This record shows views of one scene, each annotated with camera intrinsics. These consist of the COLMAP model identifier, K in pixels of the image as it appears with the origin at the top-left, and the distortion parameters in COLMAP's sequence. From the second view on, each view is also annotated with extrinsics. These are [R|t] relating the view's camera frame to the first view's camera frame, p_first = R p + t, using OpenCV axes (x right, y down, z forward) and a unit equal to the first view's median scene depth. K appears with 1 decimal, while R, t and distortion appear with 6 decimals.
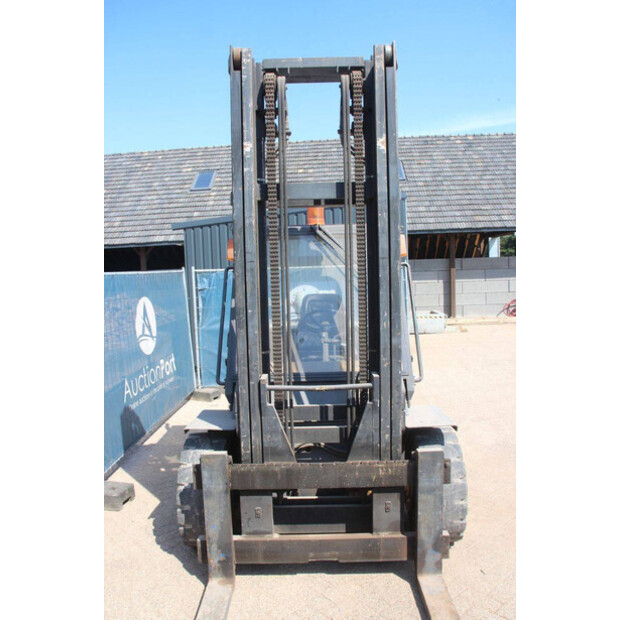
lens RADIAL K [[512.5, 0, 309.1], [0, 512.5, 309.5], [0, 0, 1]] dist [-0.151780, 0.113525]
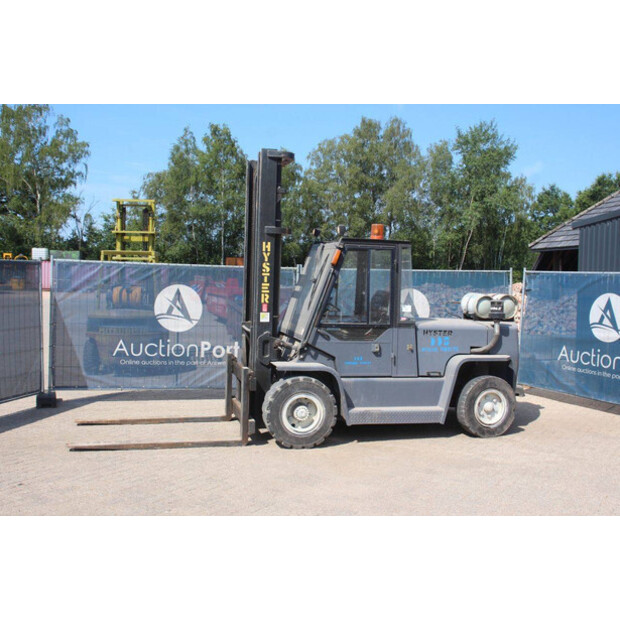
lens RADIAL K [[752.4, 0, 317.4], [0, 752.4, 306.1], [0, 0, 1]] dist [0.011468, 0.000000]
pose [[0.253005, 0.076305, -0.964451, 2.821489], [-0.096887, 0.993872, 0.053216, -0.117204], [0.962601, 0.079979, 0.258847, 0.476314]]
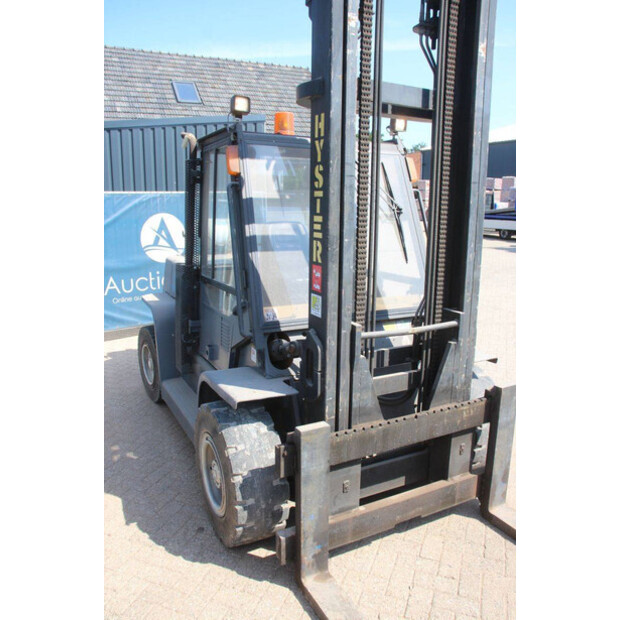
lens RADIAL K [[512.5, 0, 306.7], [0, 512.5, 310.8], [0, 0, 1]] dist [-0.151780, 0.113525]
pose [[0.880183, -0.063088, 0.470423, -0.511408], [0.000110, 0.991154, 0.132717, 0.006081], [-0.474634, -0.116763, 0.872404, 0.322736]]
